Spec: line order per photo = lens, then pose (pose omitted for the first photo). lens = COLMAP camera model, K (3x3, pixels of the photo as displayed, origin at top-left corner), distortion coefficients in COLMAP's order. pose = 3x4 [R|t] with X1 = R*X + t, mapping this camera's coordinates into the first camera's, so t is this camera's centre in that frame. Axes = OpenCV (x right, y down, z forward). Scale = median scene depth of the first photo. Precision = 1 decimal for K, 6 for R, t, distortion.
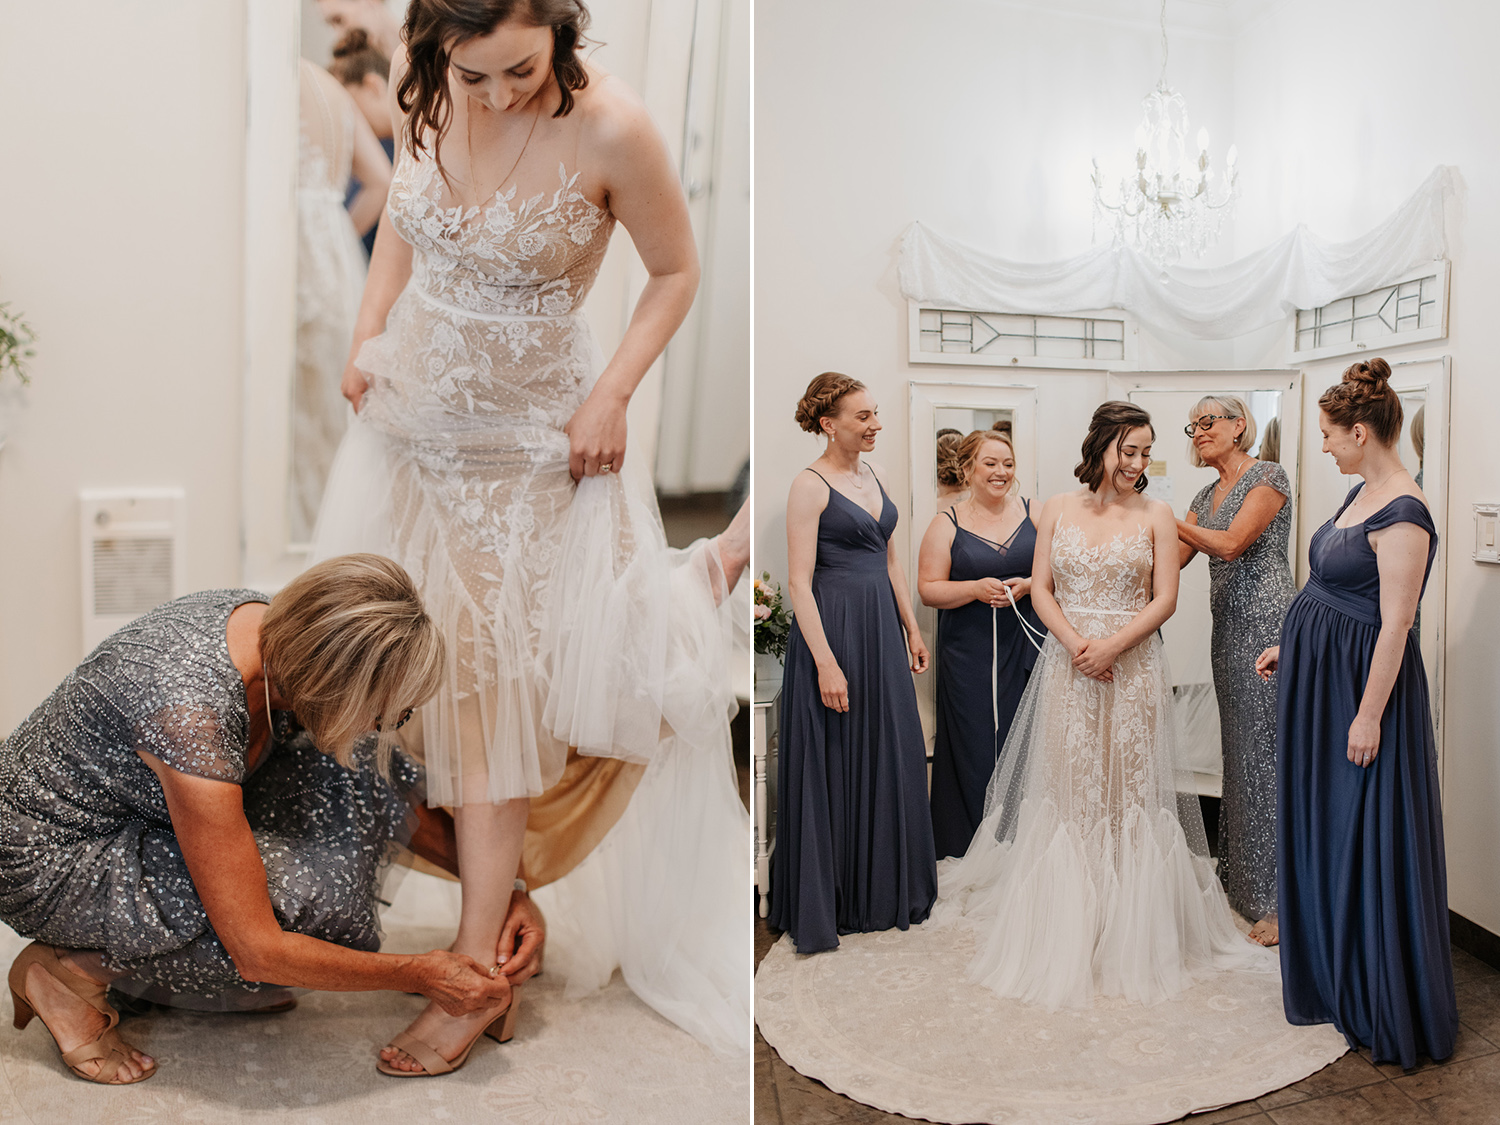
lens RADIAL K [[2109.8, 0, 750.0], [0, 2109.8, 562.5], [0, 0, 1]] dist [-0.024468, -0.035760]
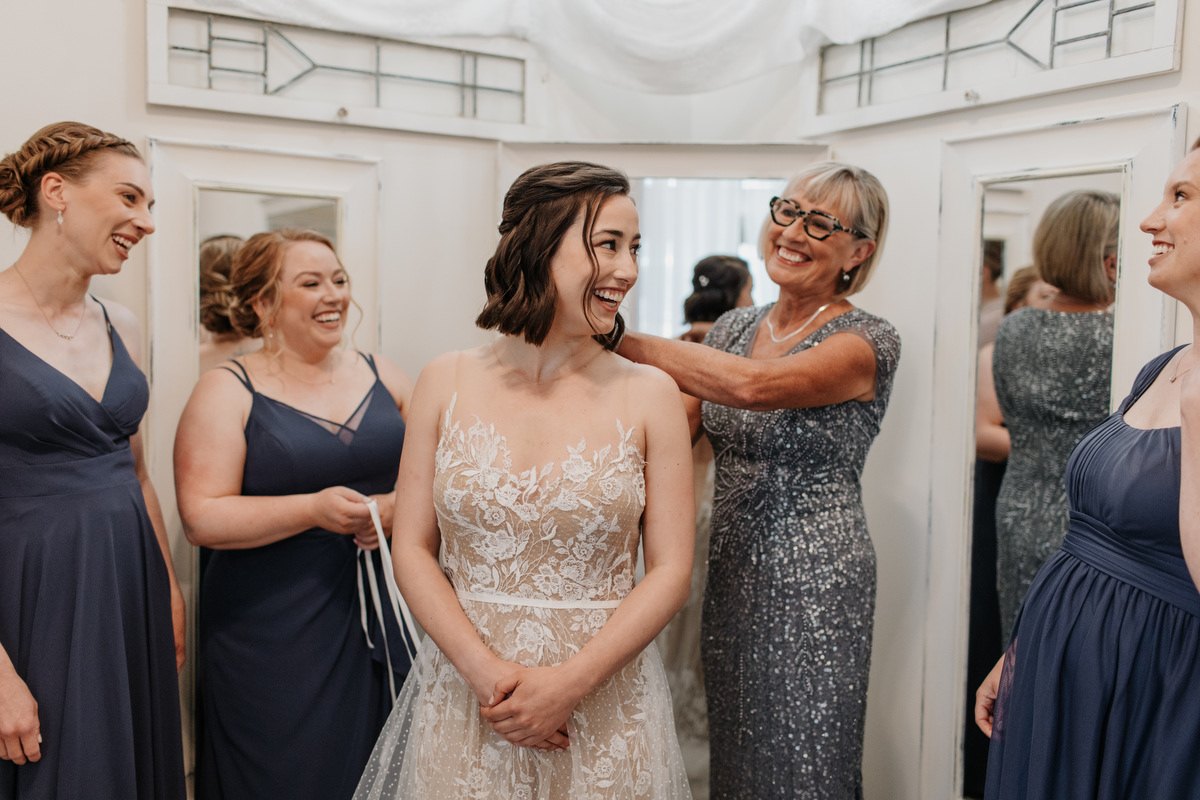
lens RADIAL K [[1177.2, 0, 591.3], [0, 1177.2, 395.6], [0, 0, 1]] dist [0.007892, -0.001120]
pose [[0.935129, -0.007237, 0.354234, 0.079840], [-0.005807, 0.999344, 0.035748, -0.032405], [-0.354260, -0.035486, 0.934473, 0.721109]]
